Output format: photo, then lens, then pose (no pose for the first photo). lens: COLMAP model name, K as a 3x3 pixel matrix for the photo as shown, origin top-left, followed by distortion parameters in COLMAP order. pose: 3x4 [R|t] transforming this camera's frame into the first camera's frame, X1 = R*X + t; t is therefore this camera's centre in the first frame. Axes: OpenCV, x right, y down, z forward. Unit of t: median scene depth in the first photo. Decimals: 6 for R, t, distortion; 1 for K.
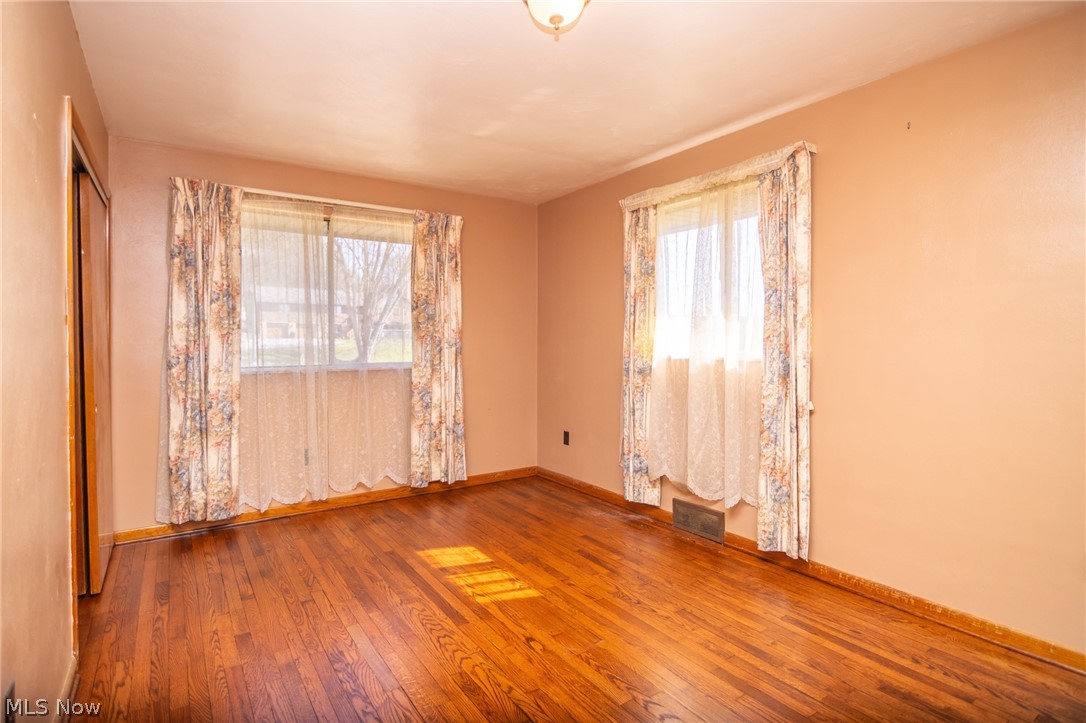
lens RADIAL K [[549.6, 0, 516.7], [0, 549.6, 341.7], [0, 0, 1]] dist [0.006695, -0.006721]
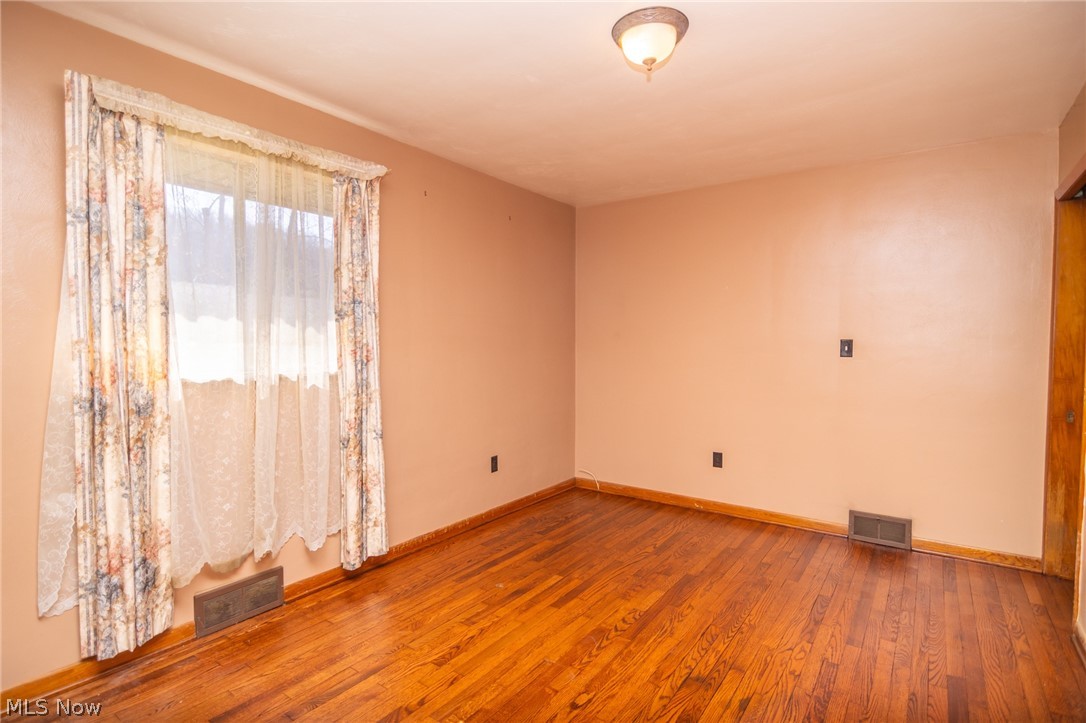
lens RADIAL K [[549.6, 0, 545.2], [0, 549.6, 360.5], [0, 0, 1]] dist [0.006695, -0.006721]
pose [[-0.382374, -0.027750, 0.923591, -0.666764], [0.000966, 0.999536, 0.030432, -0.019751], [-0.924007, 0.012528, -0.382170, 1.237705]]
